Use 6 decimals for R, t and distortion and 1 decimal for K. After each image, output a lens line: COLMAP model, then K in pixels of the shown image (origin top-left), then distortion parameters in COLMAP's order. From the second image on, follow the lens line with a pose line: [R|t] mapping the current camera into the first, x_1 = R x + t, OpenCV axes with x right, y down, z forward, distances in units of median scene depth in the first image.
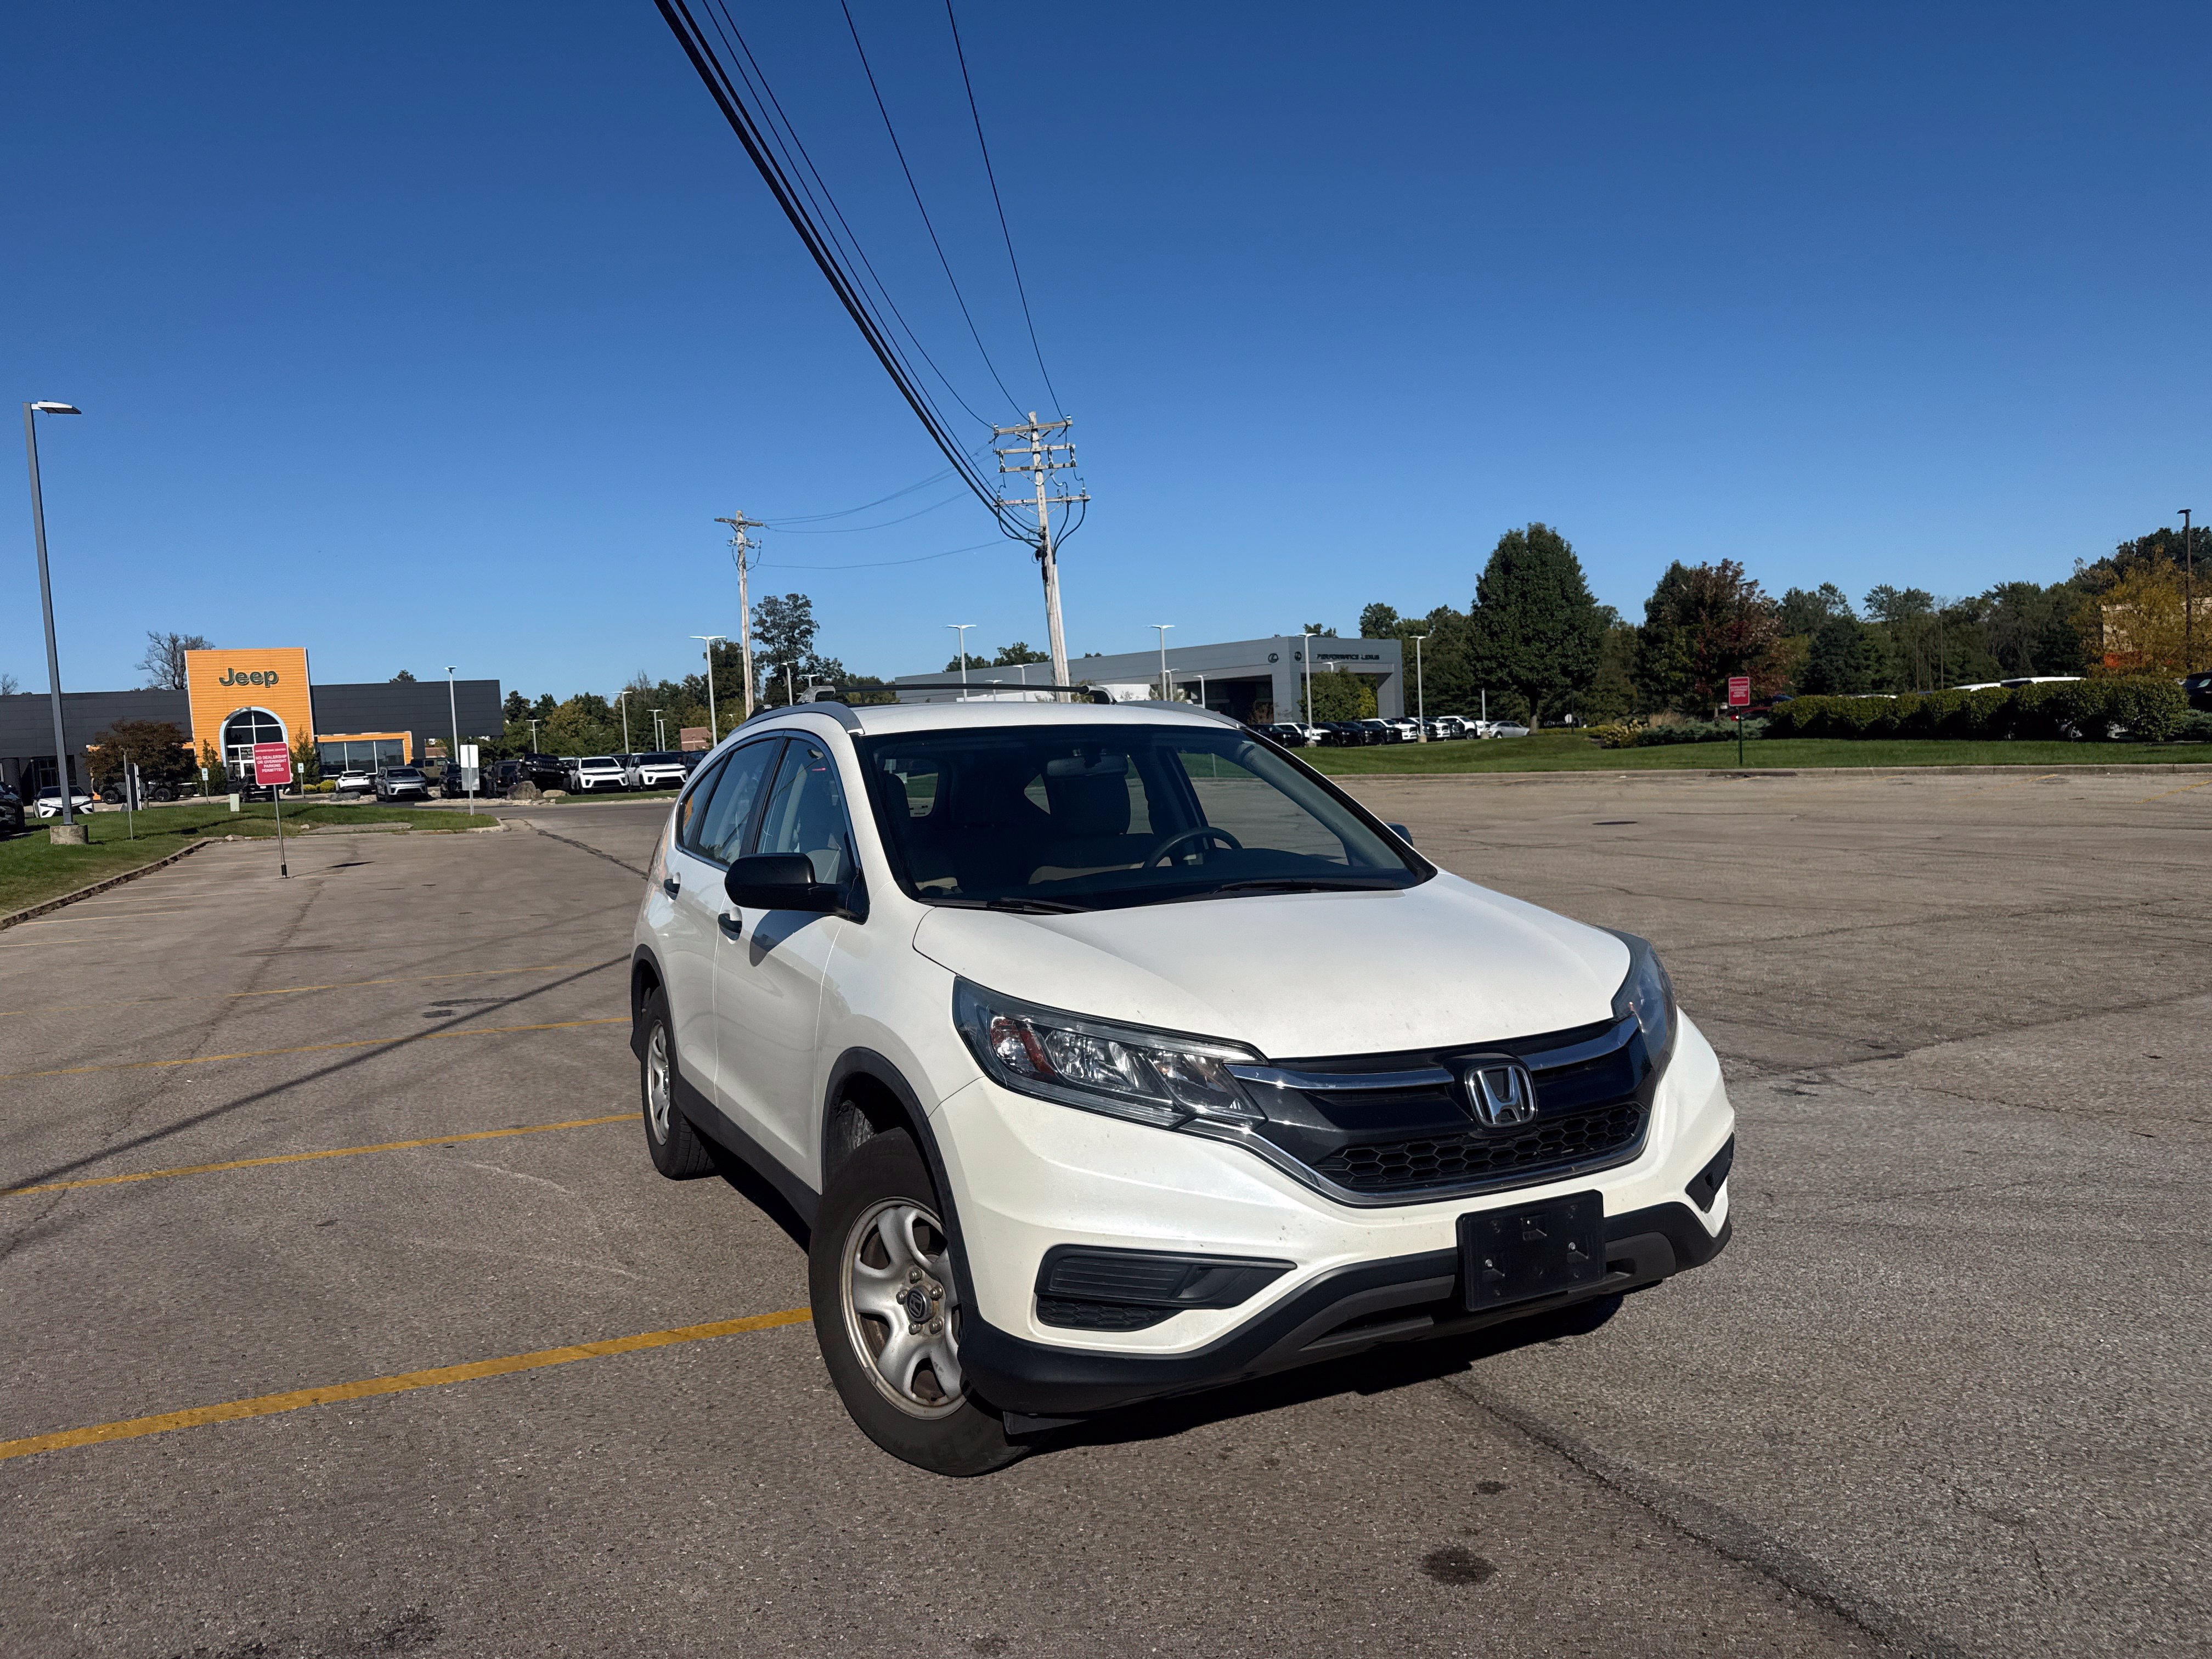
lens RADIAL K [[1539.0, 0, 1113.7], [0, 1539.0, 865.2], [0, 0, 1]] dist [0.115390, -0.175727]
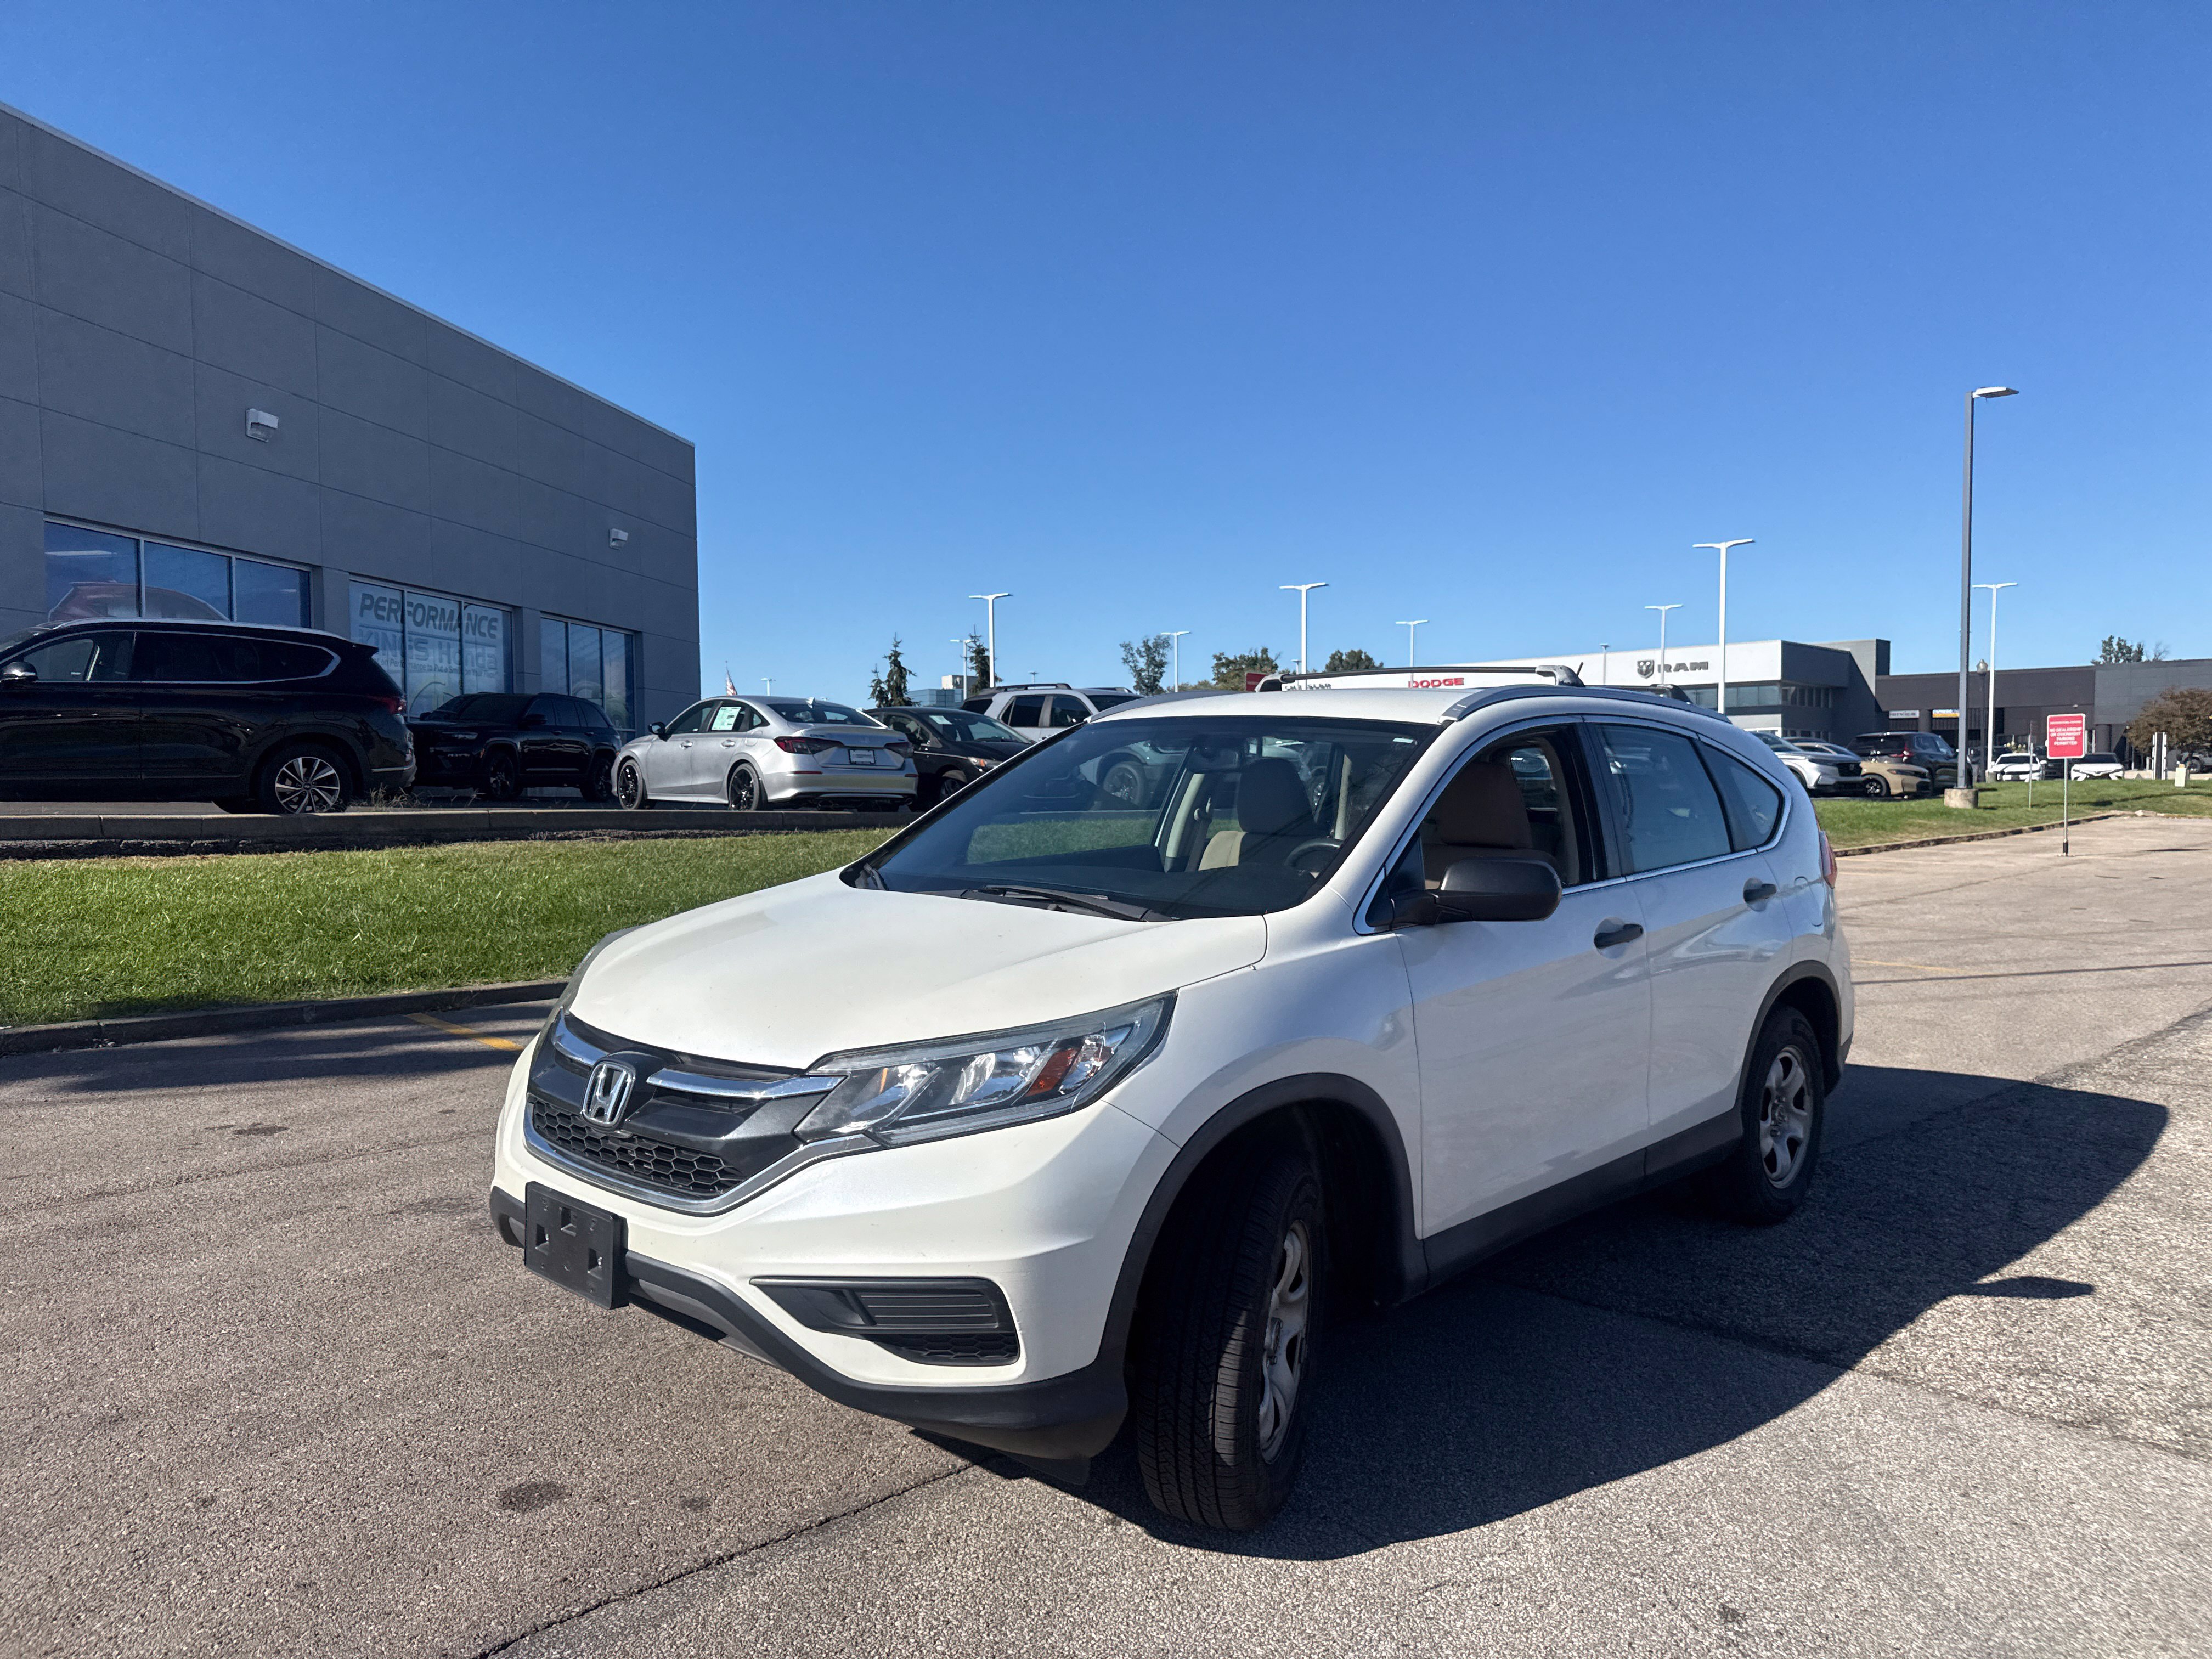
lens RADIAL K [[1549.1, 0, 1115.7], [0, 1549.1, 838.2], [0, 0, 1]] dist [0.077344, -0.114587]
pose [[0.347423, 0.088573, -0.933516, 0.121247], [-0.084674, 0.994425, 0.062840, -0.010210], [0.933878, 0.057213, 0.352986, 0.087114]]
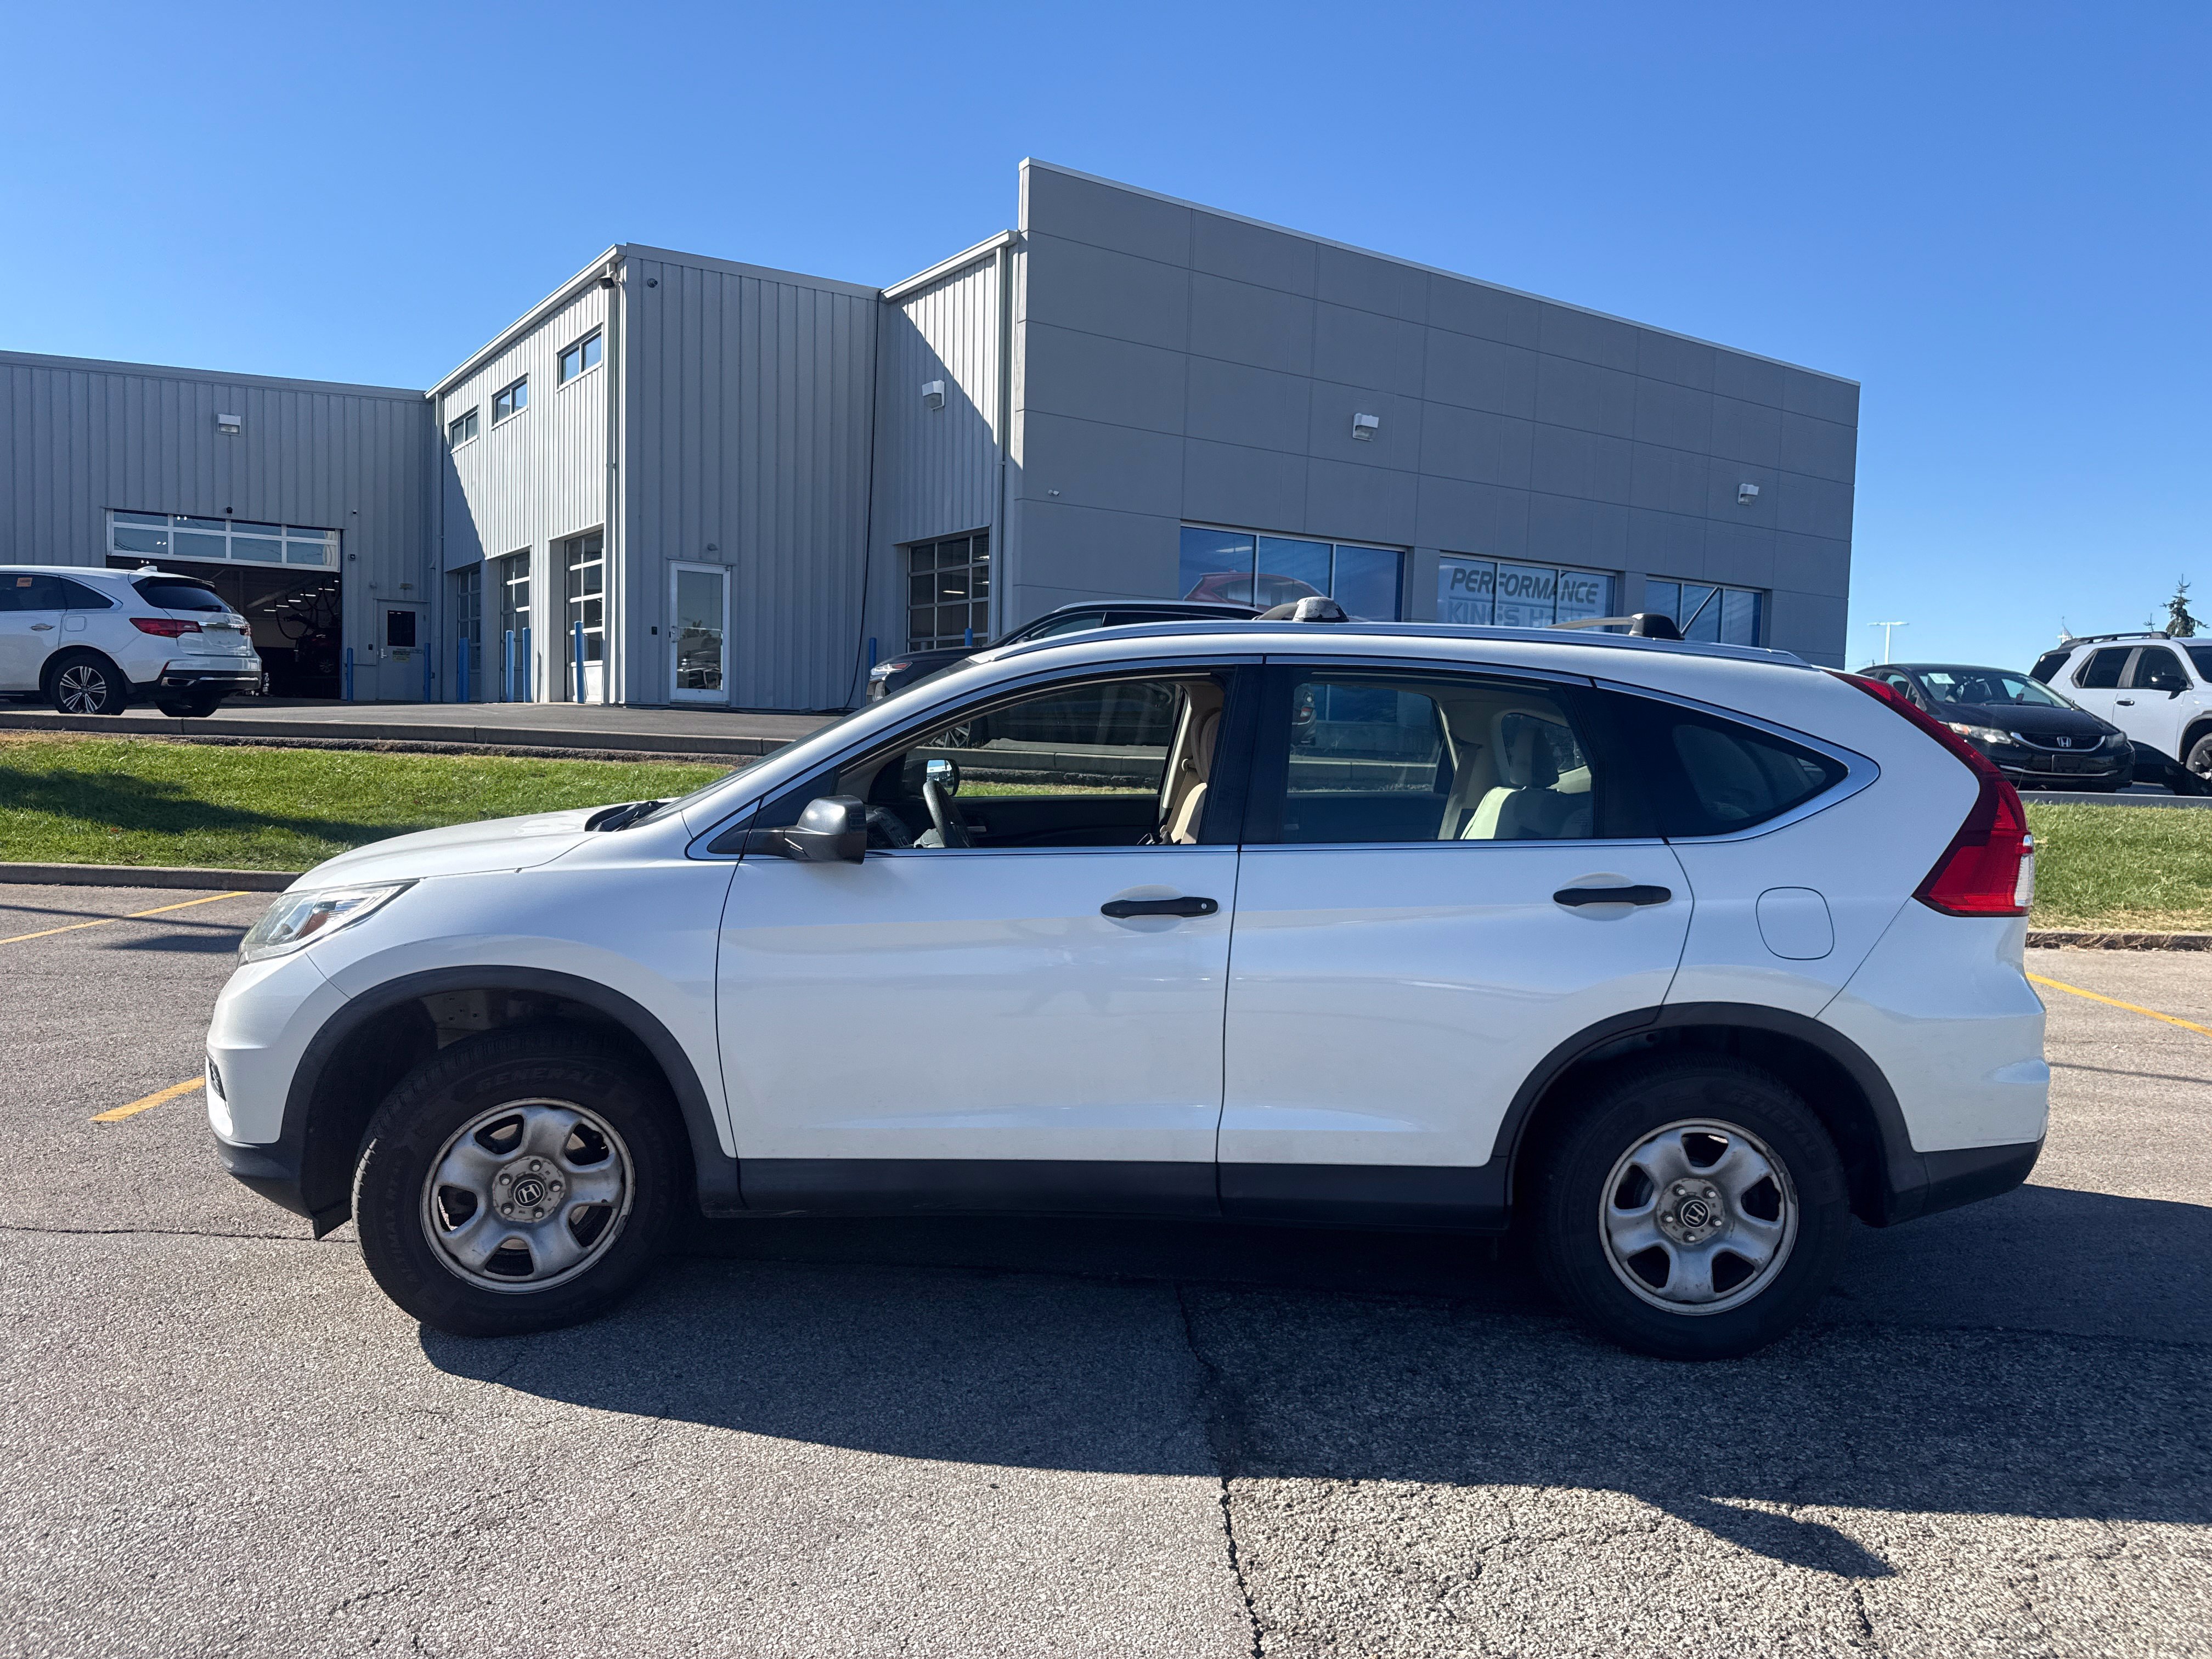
lens RADIAL K [[1552.6, 0, 1093.4], [0, 1552.6, 820.3], [0, 0, 1]] dist [0.058311, -0.071450]
pose [[-0.440076, 0.094302, -0.892995, 0.116655], [-0.069831, 0.987865, 0.138734, -0.018968], [0.895241, 0.123412, -0.428150, 0.215073]]
